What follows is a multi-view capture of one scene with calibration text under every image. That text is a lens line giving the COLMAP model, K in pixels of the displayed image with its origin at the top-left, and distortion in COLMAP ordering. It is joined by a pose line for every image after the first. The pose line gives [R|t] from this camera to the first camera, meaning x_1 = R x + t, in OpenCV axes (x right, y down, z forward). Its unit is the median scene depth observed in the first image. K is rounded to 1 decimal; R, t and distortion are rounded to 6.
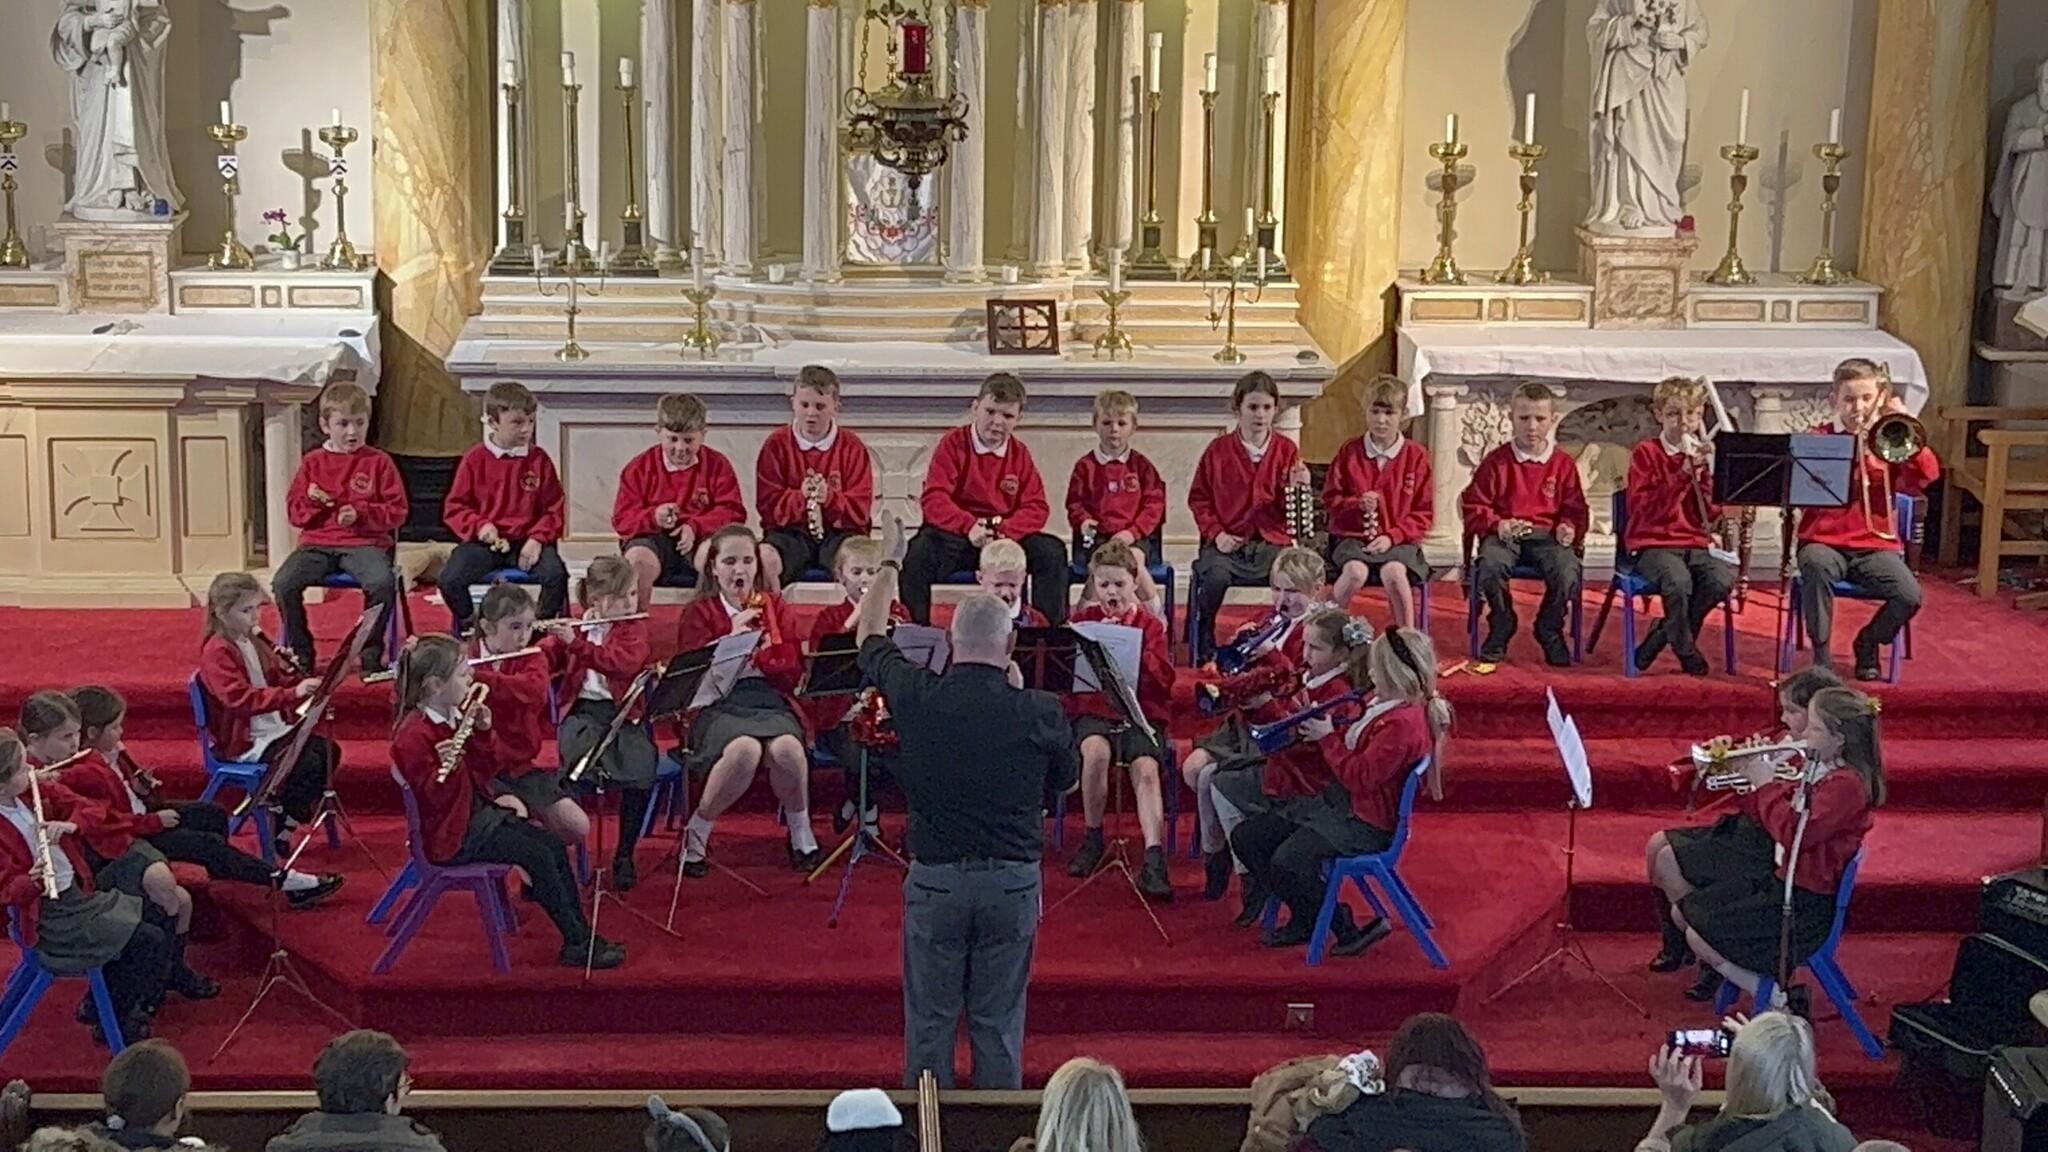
lens RADIAL K [[4072.5, 0, 1024.0], [0, 4072.5, 576.0], [0, 0, 1]] dist [0.205097, -0.222323]
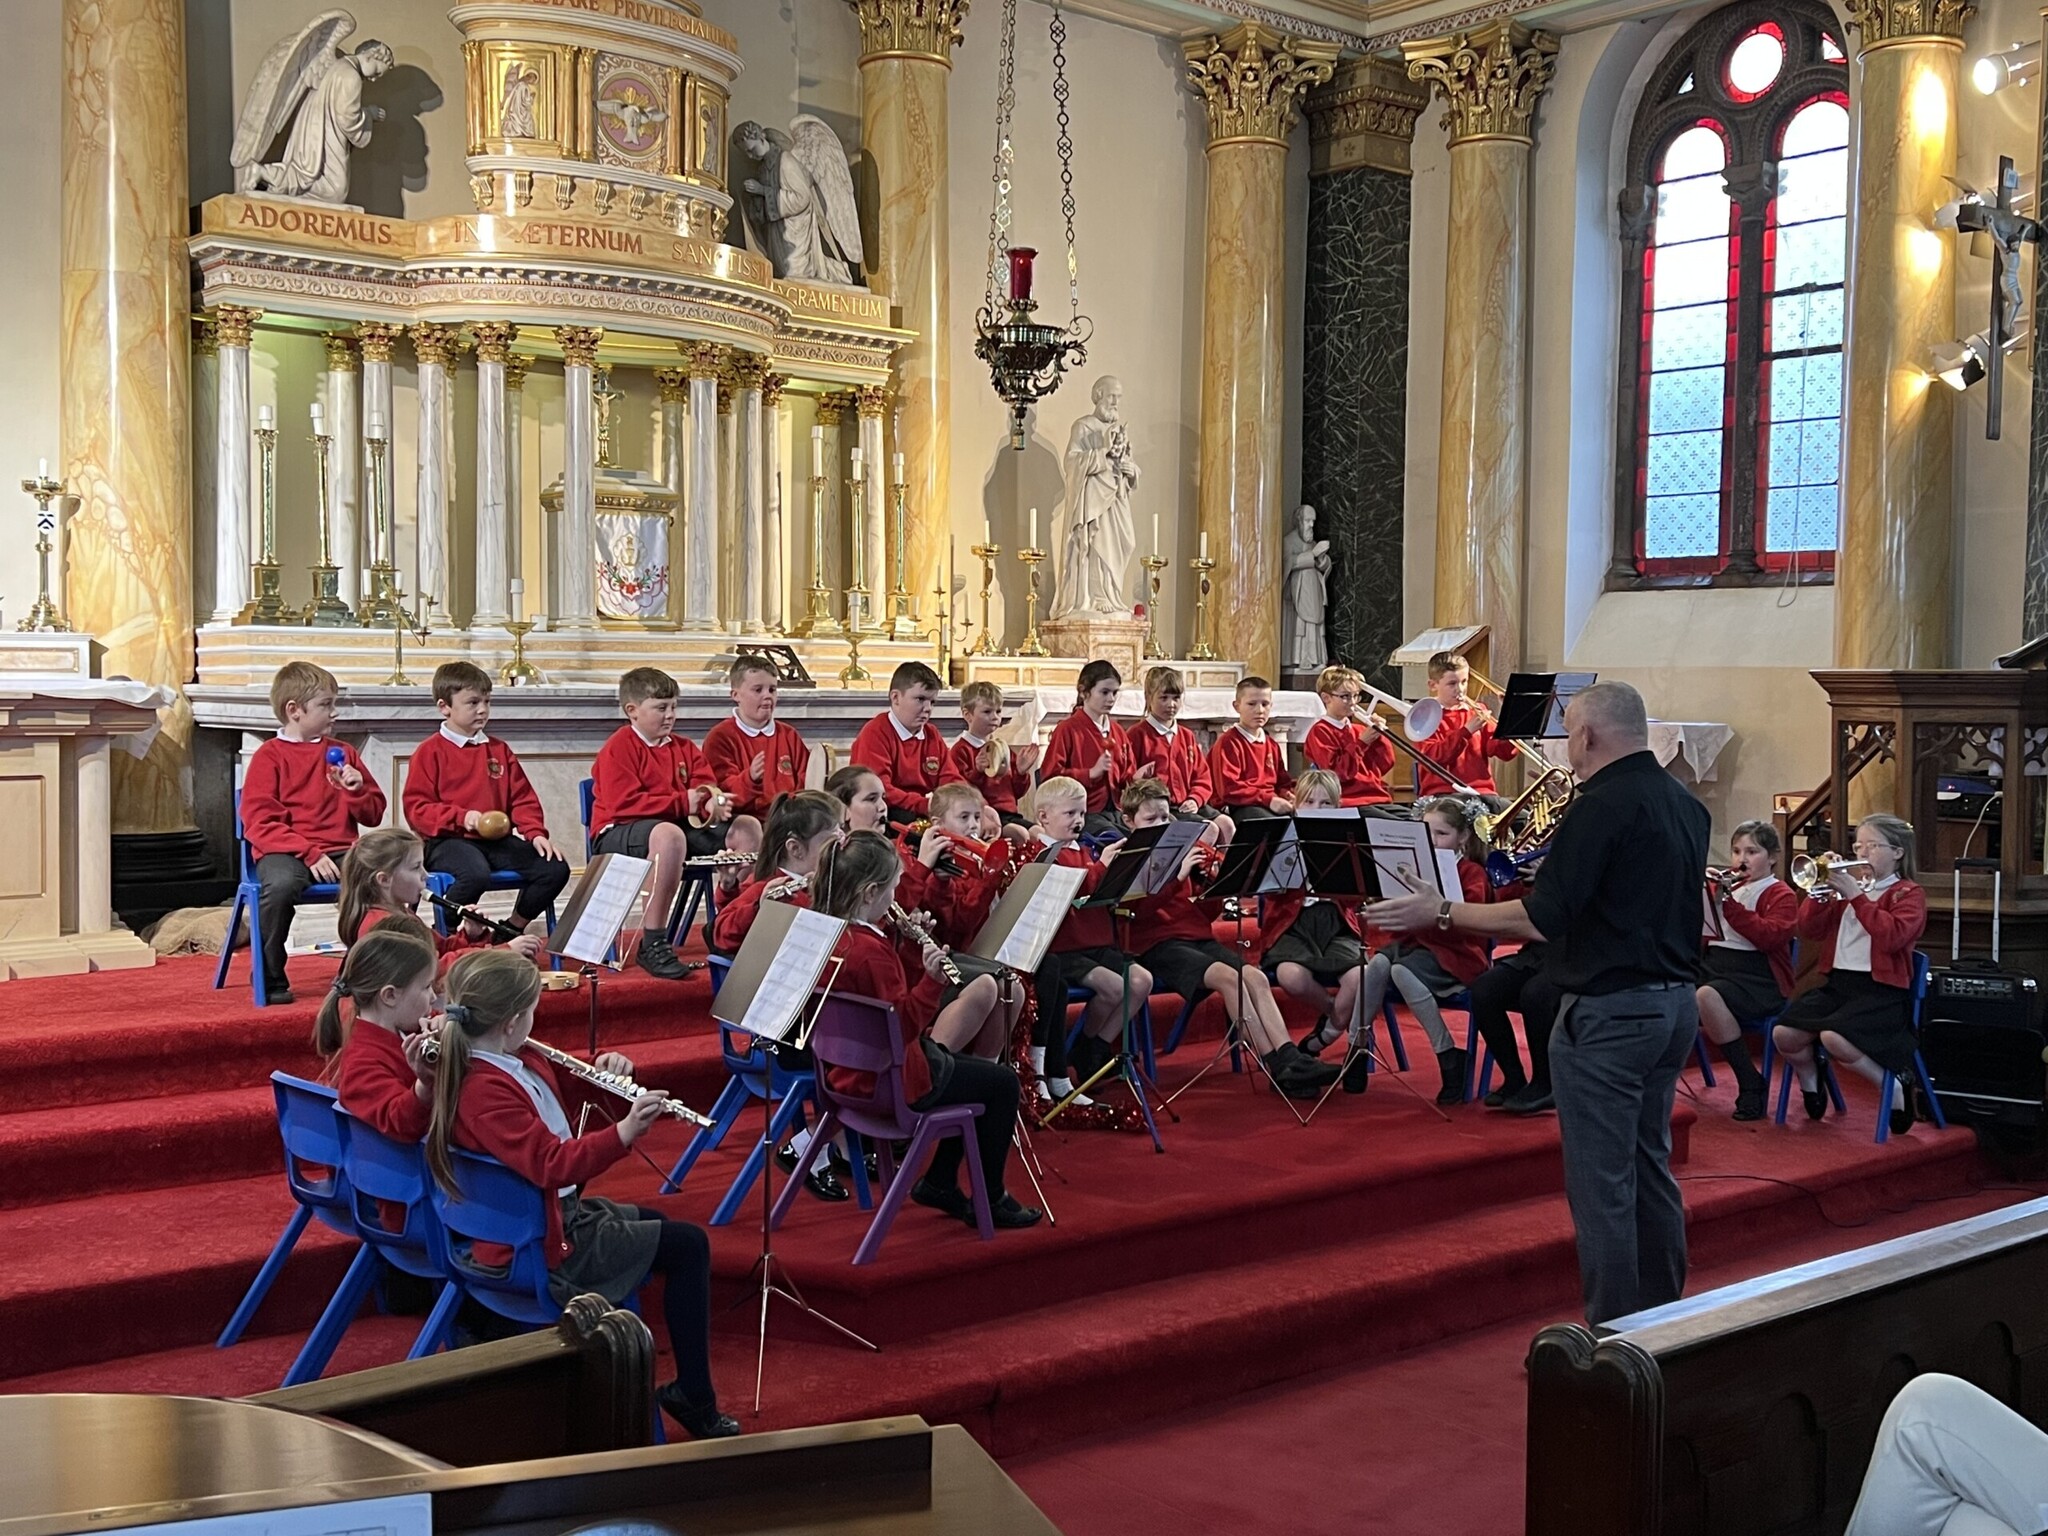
lens RADIAL K [[2175.3, 0, 1024.0], [0, 2175.3, 768.0], [0, 0, 1]] dist [0.064336, -0.121489]
pose [[0.799114, -0.031113, 0.600374, -0.297096], [0.135365, 0.982327, -0.129268, 0.049842], [-0.585741, 0.184570, 0.789203, 0.505390]]
